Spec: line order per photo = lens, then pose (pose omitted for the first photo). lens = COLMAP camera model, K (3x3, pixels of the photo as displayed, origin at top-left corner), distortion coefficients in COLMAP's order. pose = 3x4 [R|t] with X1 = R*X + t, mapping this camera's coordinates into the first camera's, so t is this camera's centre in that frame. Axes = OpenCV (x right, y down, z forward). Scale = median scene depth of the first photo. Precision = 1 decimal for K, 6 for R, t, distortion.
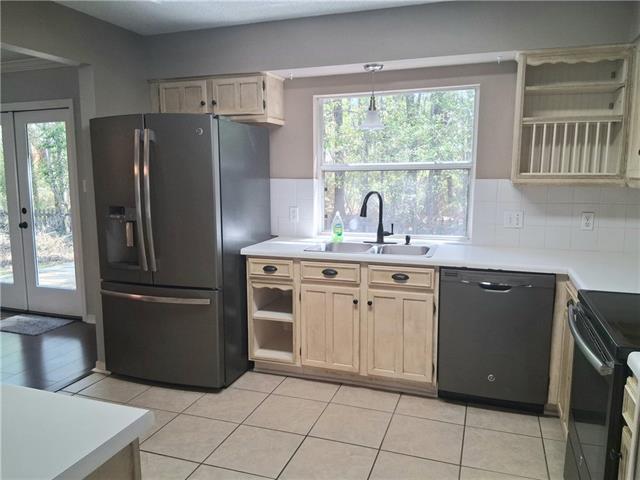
lens RADIAL K [[484.9, 0, 319.1], [0, 484.9, 238.2], [0, 0, 1]] dist [0.035579, -0.028029]
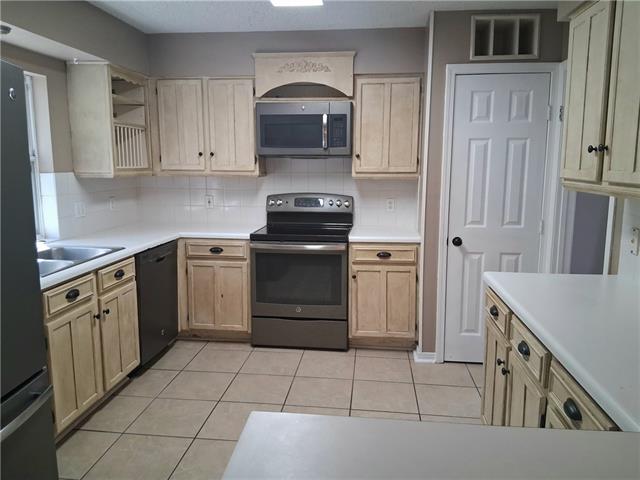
lens RADIAL K [[484.9, 0, 318.5], [0, 484.9, 238.8], [0, 0, 1]] dist [0.035579, -0.028029]
pose [[-0.215317, -0.151726, 0.964685, -0.856706], [0.132818, 0.974127, 0.182856, -0.115400], [-0.967470, 0.167500, -0.189594, 0.780666]]
